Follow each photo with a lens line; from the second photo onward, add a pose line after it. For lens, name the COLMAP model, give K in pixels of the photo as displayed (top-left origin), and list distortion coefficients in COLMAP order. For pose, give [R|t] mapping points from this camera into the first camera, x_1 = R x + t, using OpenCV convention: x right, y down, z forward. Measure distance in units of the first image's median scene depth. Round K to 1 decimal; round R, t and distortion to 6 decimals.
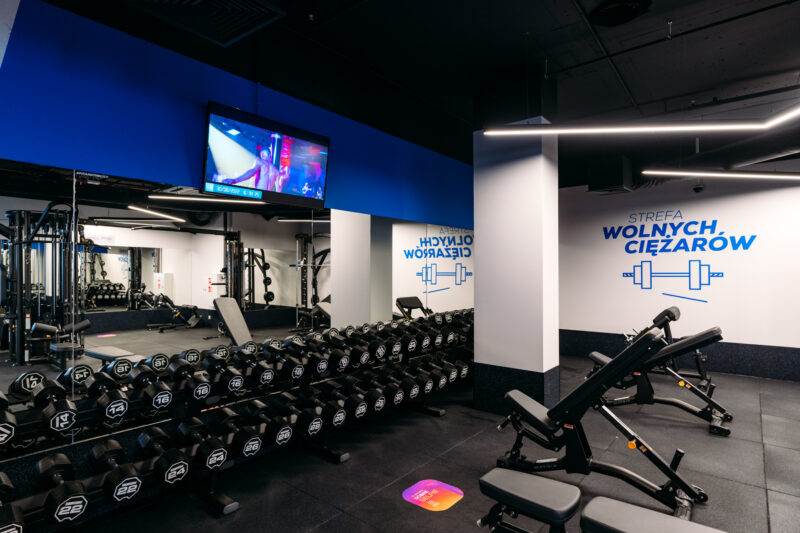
lens RADIAL K [[444.2, 0, 400.0], [0, 444.2, 266.5], [0, 0, 1]] dist [0.005913, 0.001229]
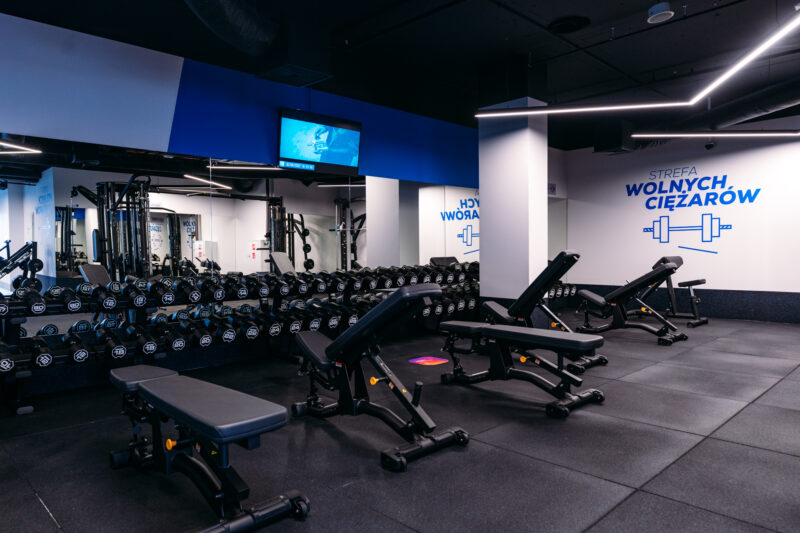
lens RADIAL K [[547.7, 0, 400.0], [0, 547.7, 266.5], [0, 0, 1]] dist [0.031374, -0.004632]
pose [[0.994093, -0.007169, -0.108295, 0.063229], [0.012381, 0.998793, 0.047531, 0.031266], [0.107824, -0.048591, 0.992982, -0.309509]]
